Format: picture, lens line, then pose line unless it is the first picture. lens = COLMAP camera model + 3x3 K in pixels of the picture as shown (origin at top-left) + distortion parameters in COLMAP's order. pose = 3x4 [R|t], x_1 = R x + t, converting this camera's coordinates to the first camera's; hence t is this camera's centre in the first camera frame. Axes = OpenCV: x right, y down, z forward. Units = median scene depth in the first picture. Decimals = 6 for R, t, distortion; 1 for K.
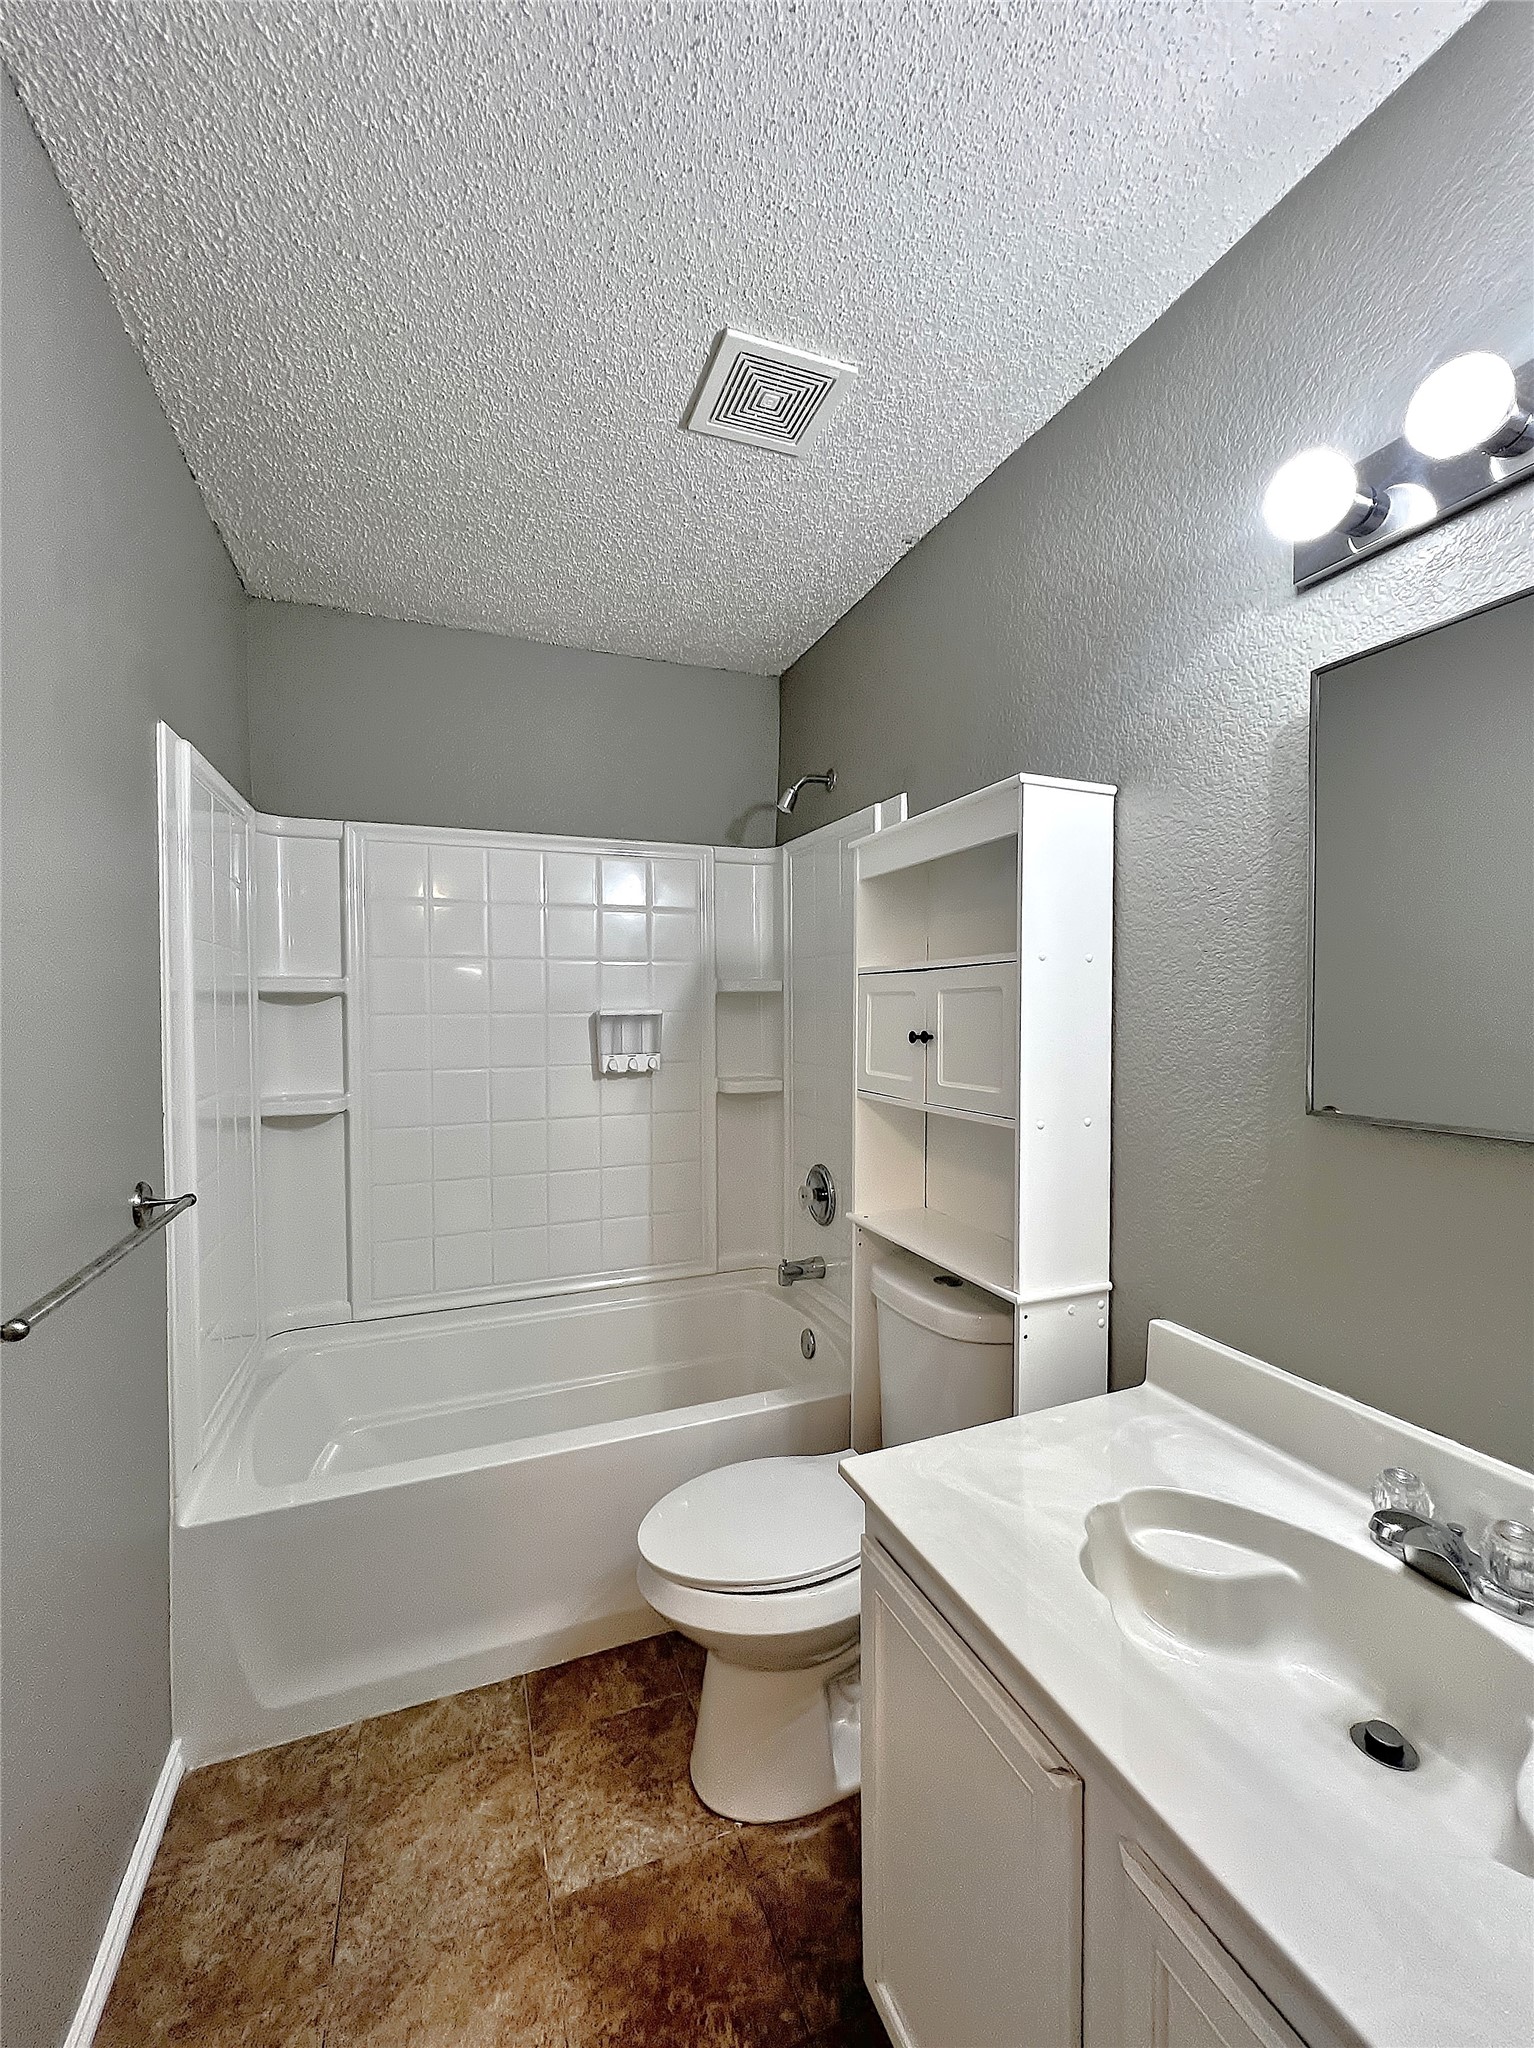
lens RADIAL K [[831.0, 0, 766.9], [0, 831.0, 1021.5], [0, 0, 1]] dist [-0.003011, 0.001636]
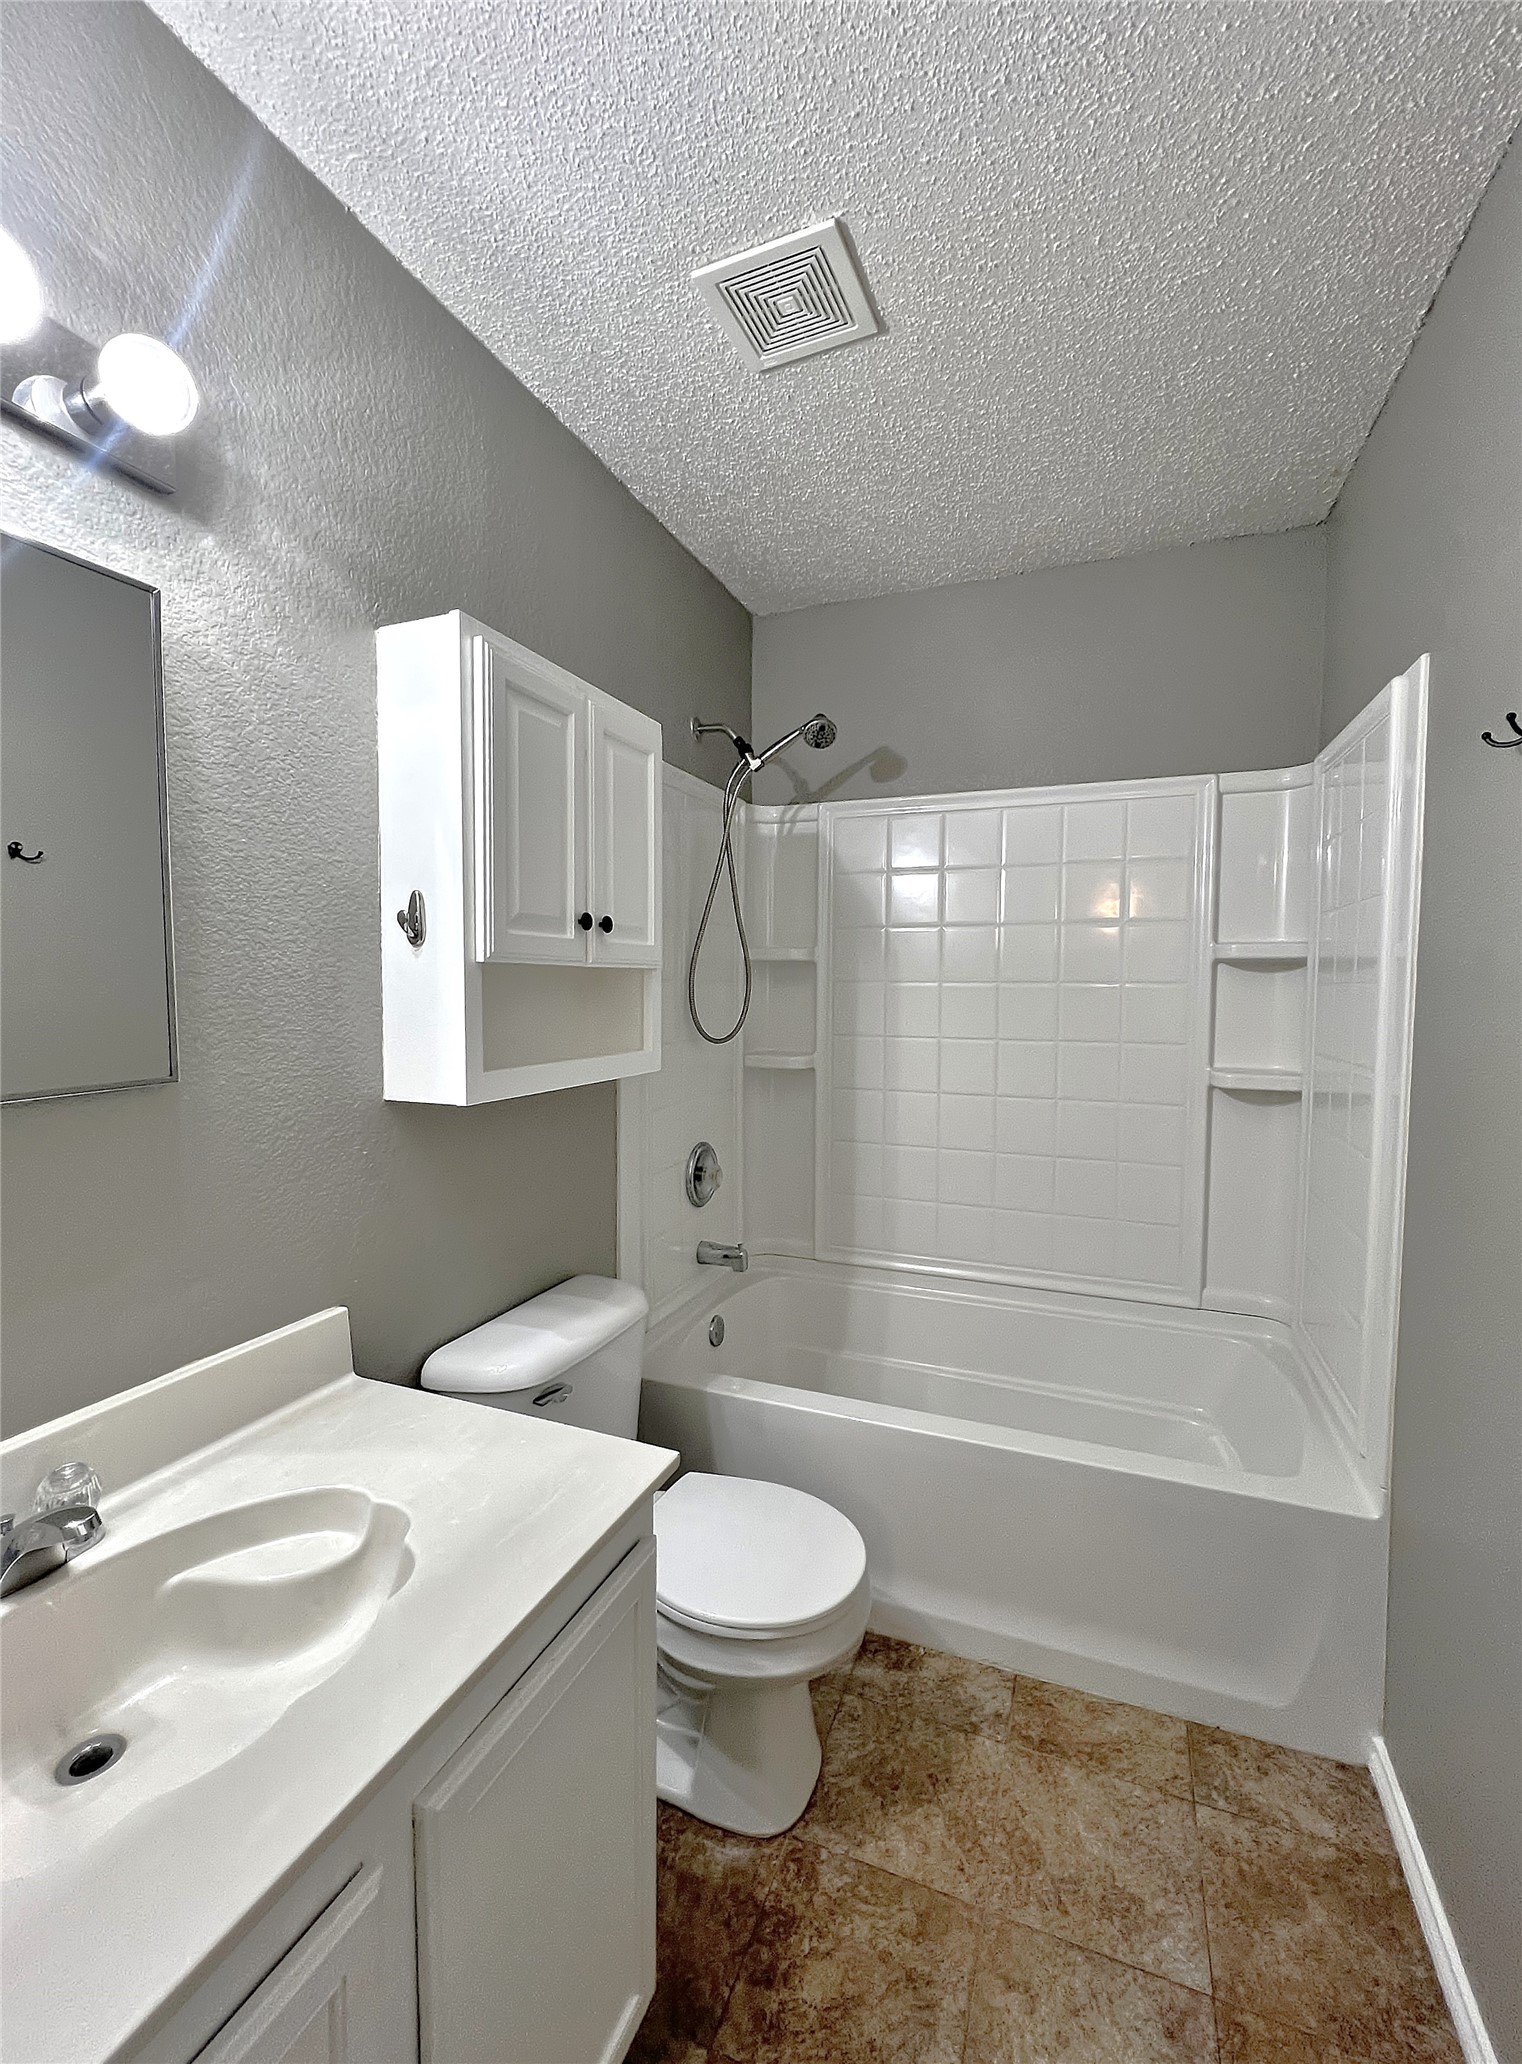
lens RADIAL K [[895.2, 0, 749.7], [0, 895.2, 1033.1], [0, 0, 1]] dist [-0.000084, -0.000051]
pose [[0.705884, 0.048648, -0.706655, 0.273581], [-0.013741, 0.998391, 0.055007, -0.005620], [0.708195, -0.029118, 0.705417, 0.104025]]
